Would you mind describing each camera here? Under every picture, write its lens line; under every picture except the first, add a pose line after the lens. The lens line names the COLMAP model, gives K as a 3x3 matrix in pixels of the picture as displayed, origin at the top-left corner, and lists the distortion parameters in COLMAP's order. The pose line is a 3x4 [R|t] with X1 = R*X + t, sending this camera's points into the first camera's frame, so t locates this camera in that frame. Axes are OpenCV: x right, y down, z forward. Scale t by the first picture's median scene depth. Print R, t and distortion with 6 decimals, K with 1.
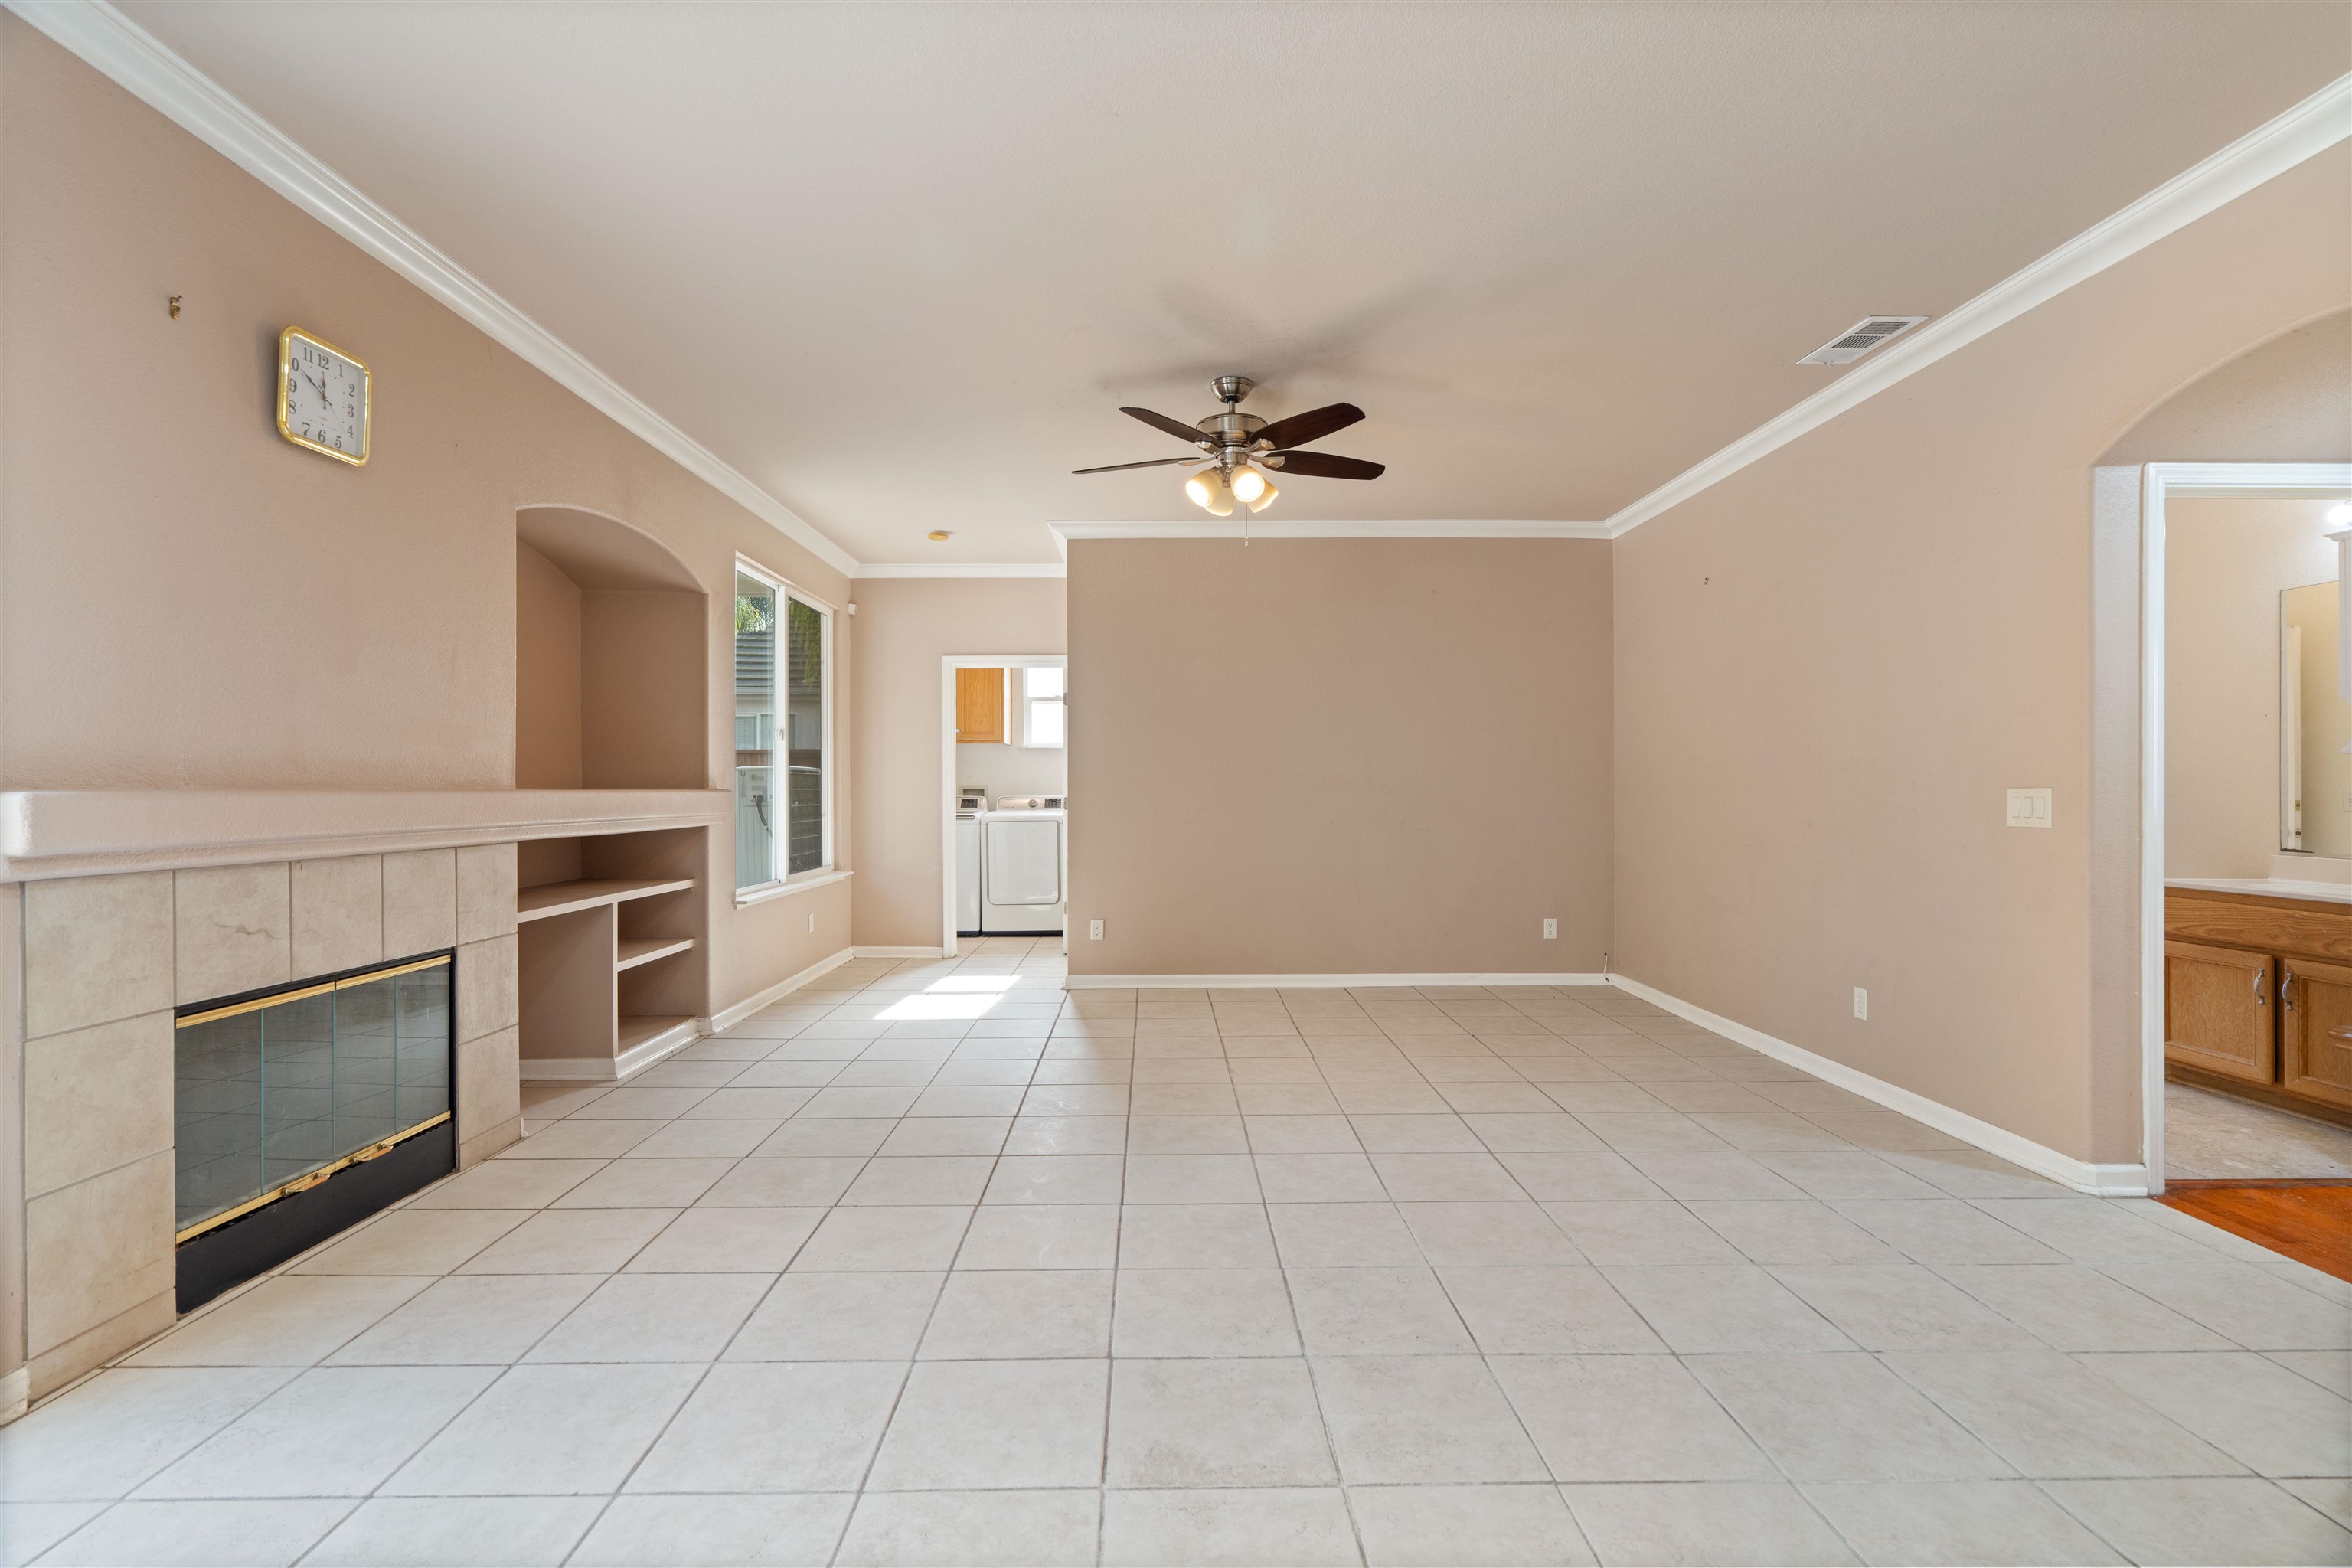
lens RADIAL K [[1057.2, 0, 1176.0], [0, 1057.2, 784.0], [0, 0, 1]] dist [-0.005385, 0.000802]
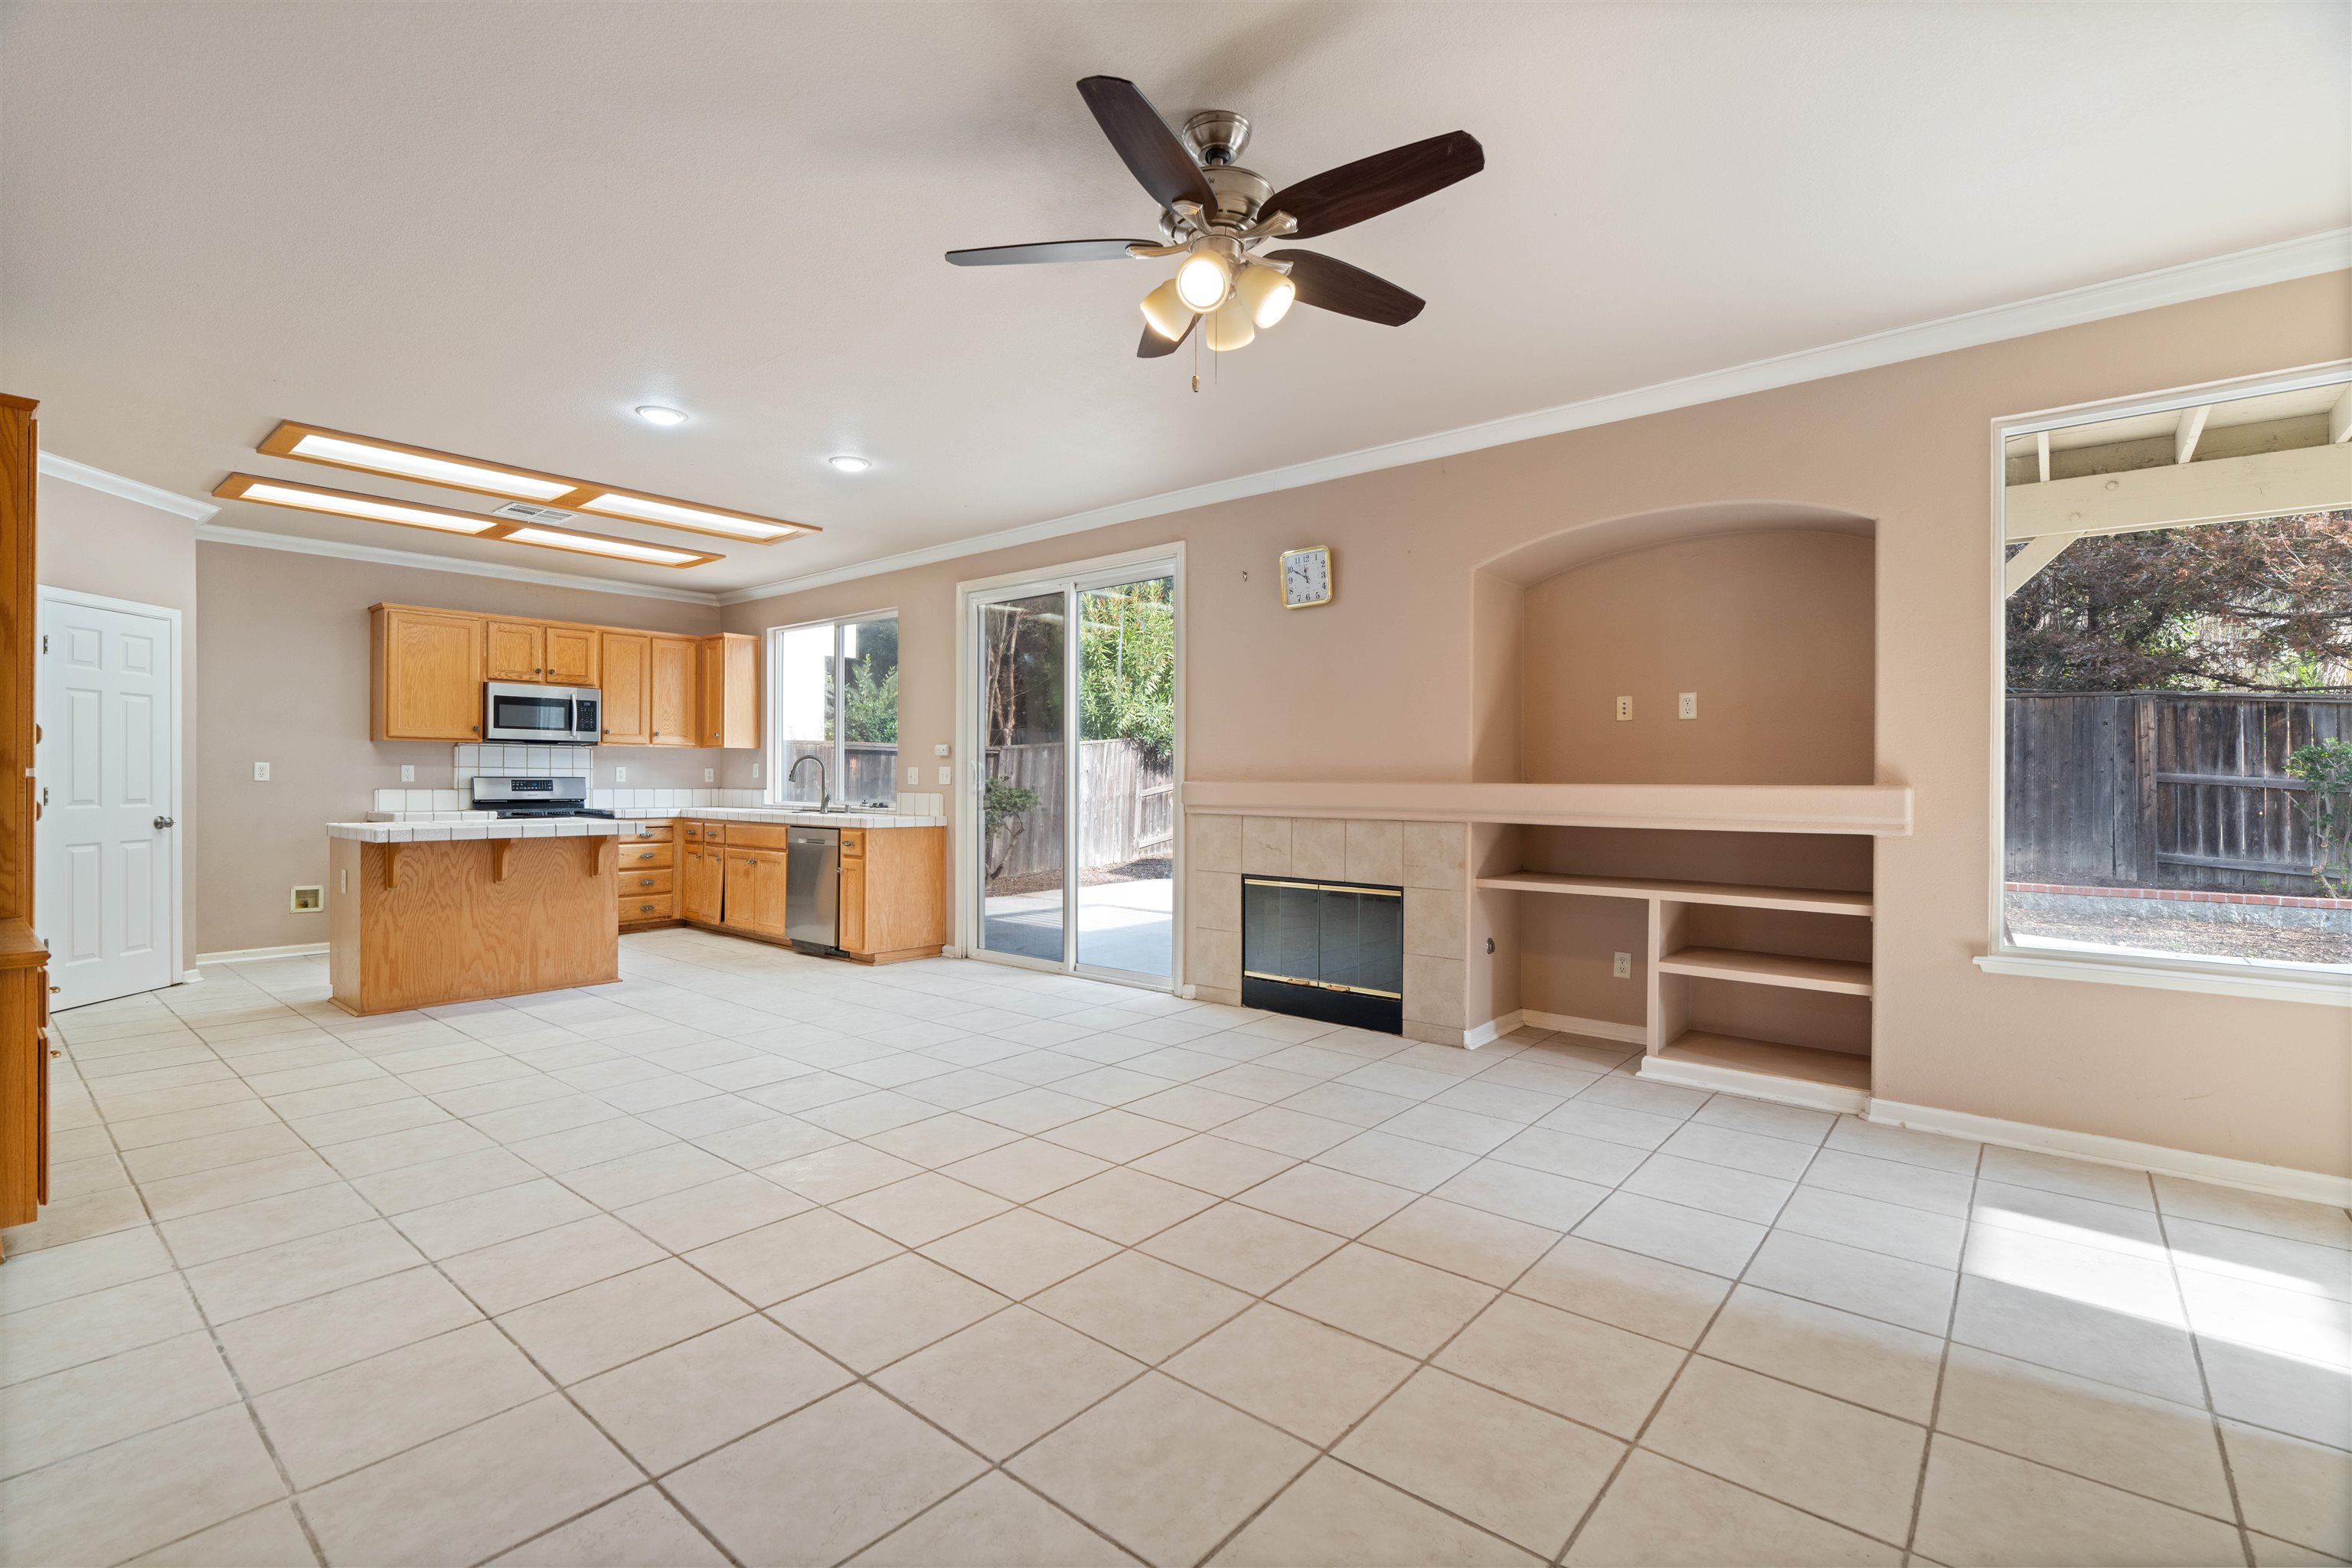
lens RADIAL K [[1056.0, 0, 1167.1], [0, 1056.0, 779.6], [0, 0, 1]] dist [-0.002244, 0.000893]
pose [[-0.657811, -0.001497, -0.753181, 0.669395], [-0.000650, 0.999999, -0.001419, 0.003331], [0.753182, -0.000444, -0.657812, 1.722222]]
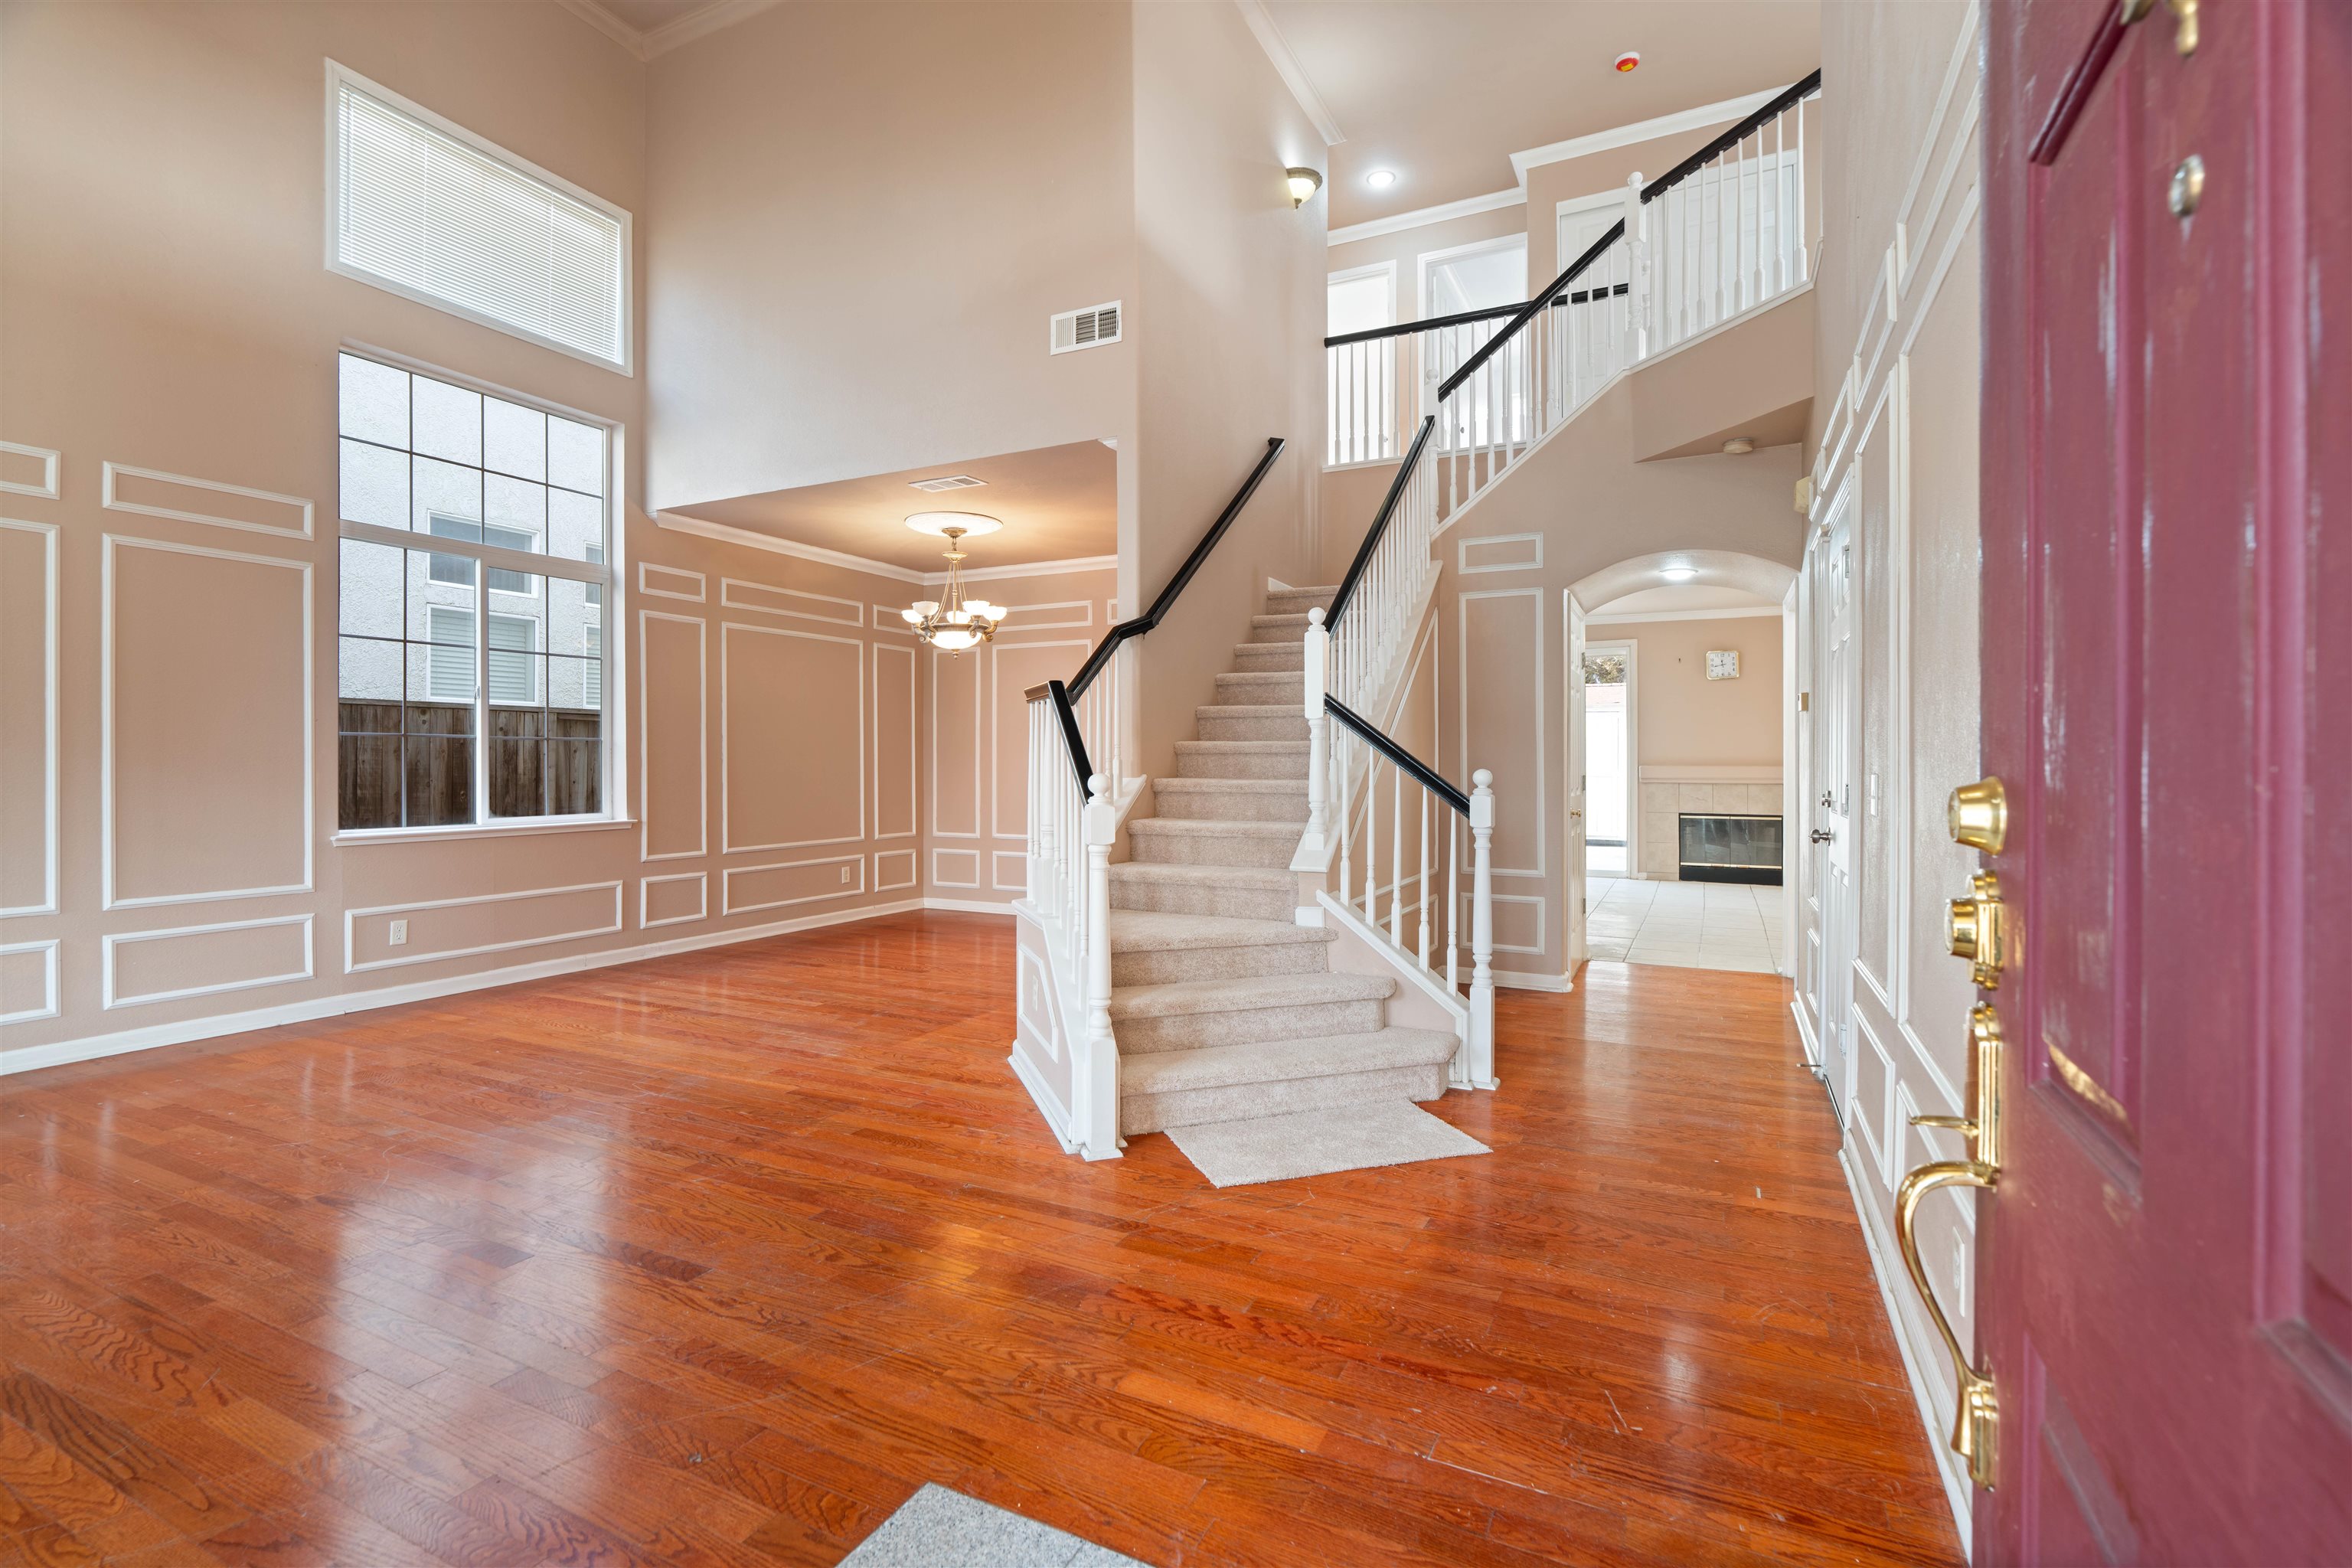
lens RADIAL K [[1067.5, 0, 1177.2], [0, 1067.5, 769.6], [0, 0, 1]] dist [-0.004717, 0.000406]
pose [[-0.464003, 0.001556, -0.885832, 2.986491], [0.000105, 0.999999, 0.001702, 0.009223], [0.885834, 0.000696, -0.464002, 0.863795]]
